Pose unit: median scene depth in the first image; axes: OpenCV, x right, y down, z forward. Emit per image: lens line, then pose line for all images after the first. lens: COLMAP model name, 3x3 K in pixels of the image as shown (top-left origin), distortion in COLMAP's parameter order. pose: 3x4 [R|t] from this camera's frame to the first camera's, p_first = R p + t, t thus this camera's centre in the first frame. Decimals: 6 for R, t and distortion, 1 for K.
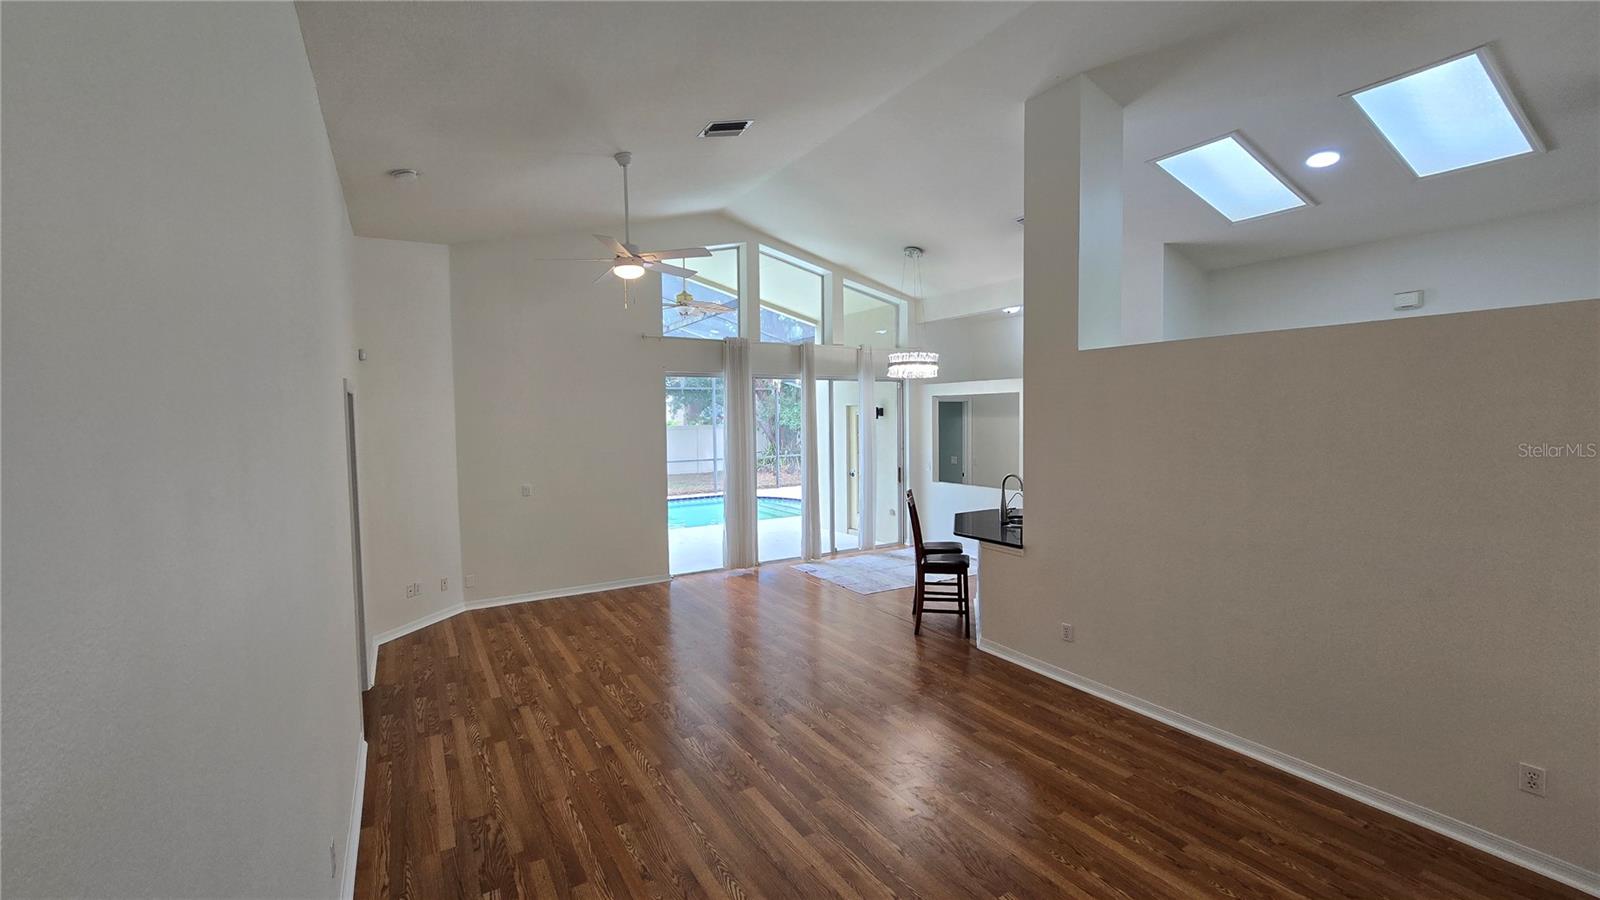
lens RADIAL K [[648.6, 0, 800.0], [0, 648.6, 450.0], [0, 0, 1]] dist [-0.003739, 0.000316]
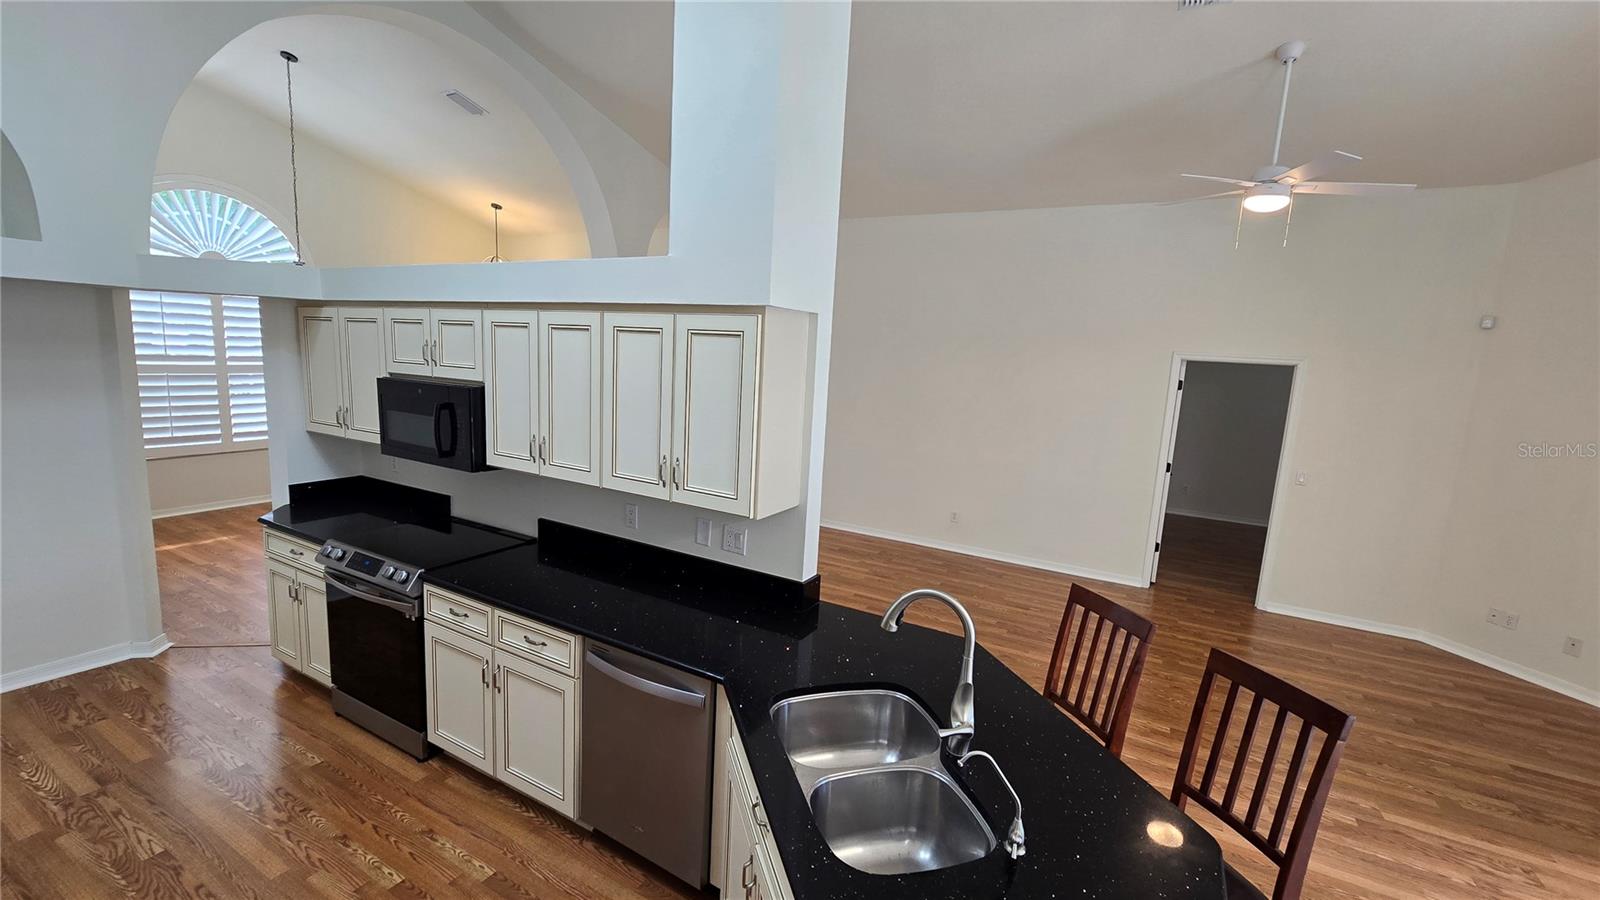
lens RADIAL K [[644.1, 0, 800.0], [0, 644.1, 450.0], [0, 0, 1]] dist [-0.002286, 0.000918]
pose [[-0.867512, 0.039049, -0.495882, 0.633038], [-0.069388, 0.977666, 0.198377, -0.097210], [0.492554, 0.206503, -0.845427, 1.454398]]
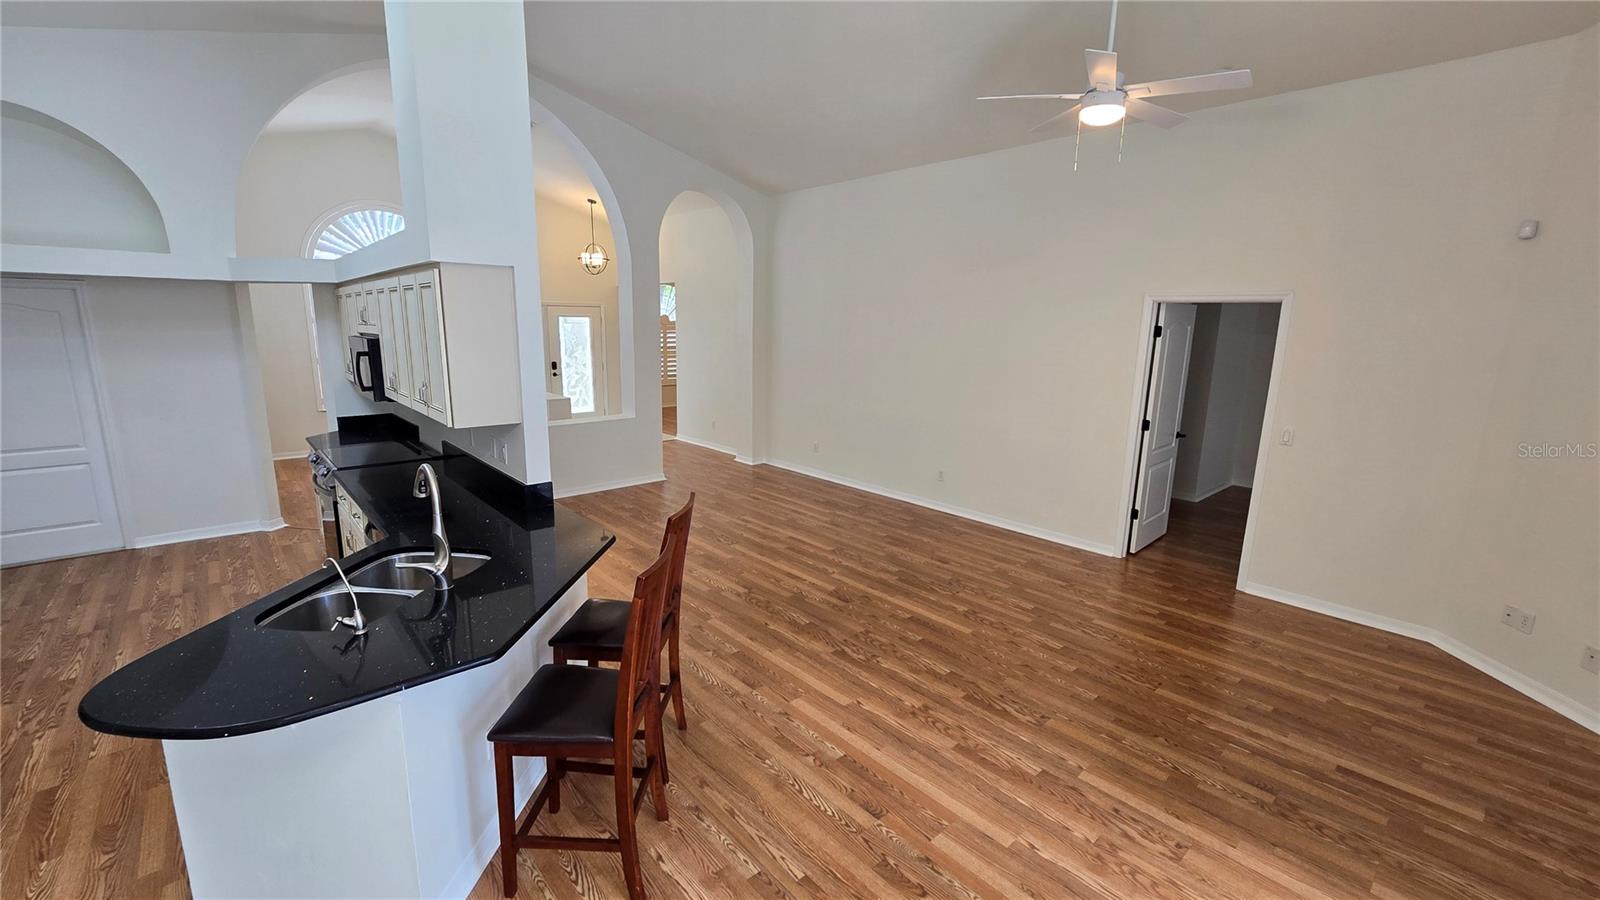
lens RADIAL K [[648.6, 0, 800.0], [0, 648.6, 450.0], [0, 0, 1]] dist [-0.003739, 0.000316]
pose [[-0.983087, 0.028814, -0.180858, 0.199713], [-0.017021, 0.968895, 0.246886, -0.089542], [0.182346, 0.245789, -0.952018, 1.714178]]
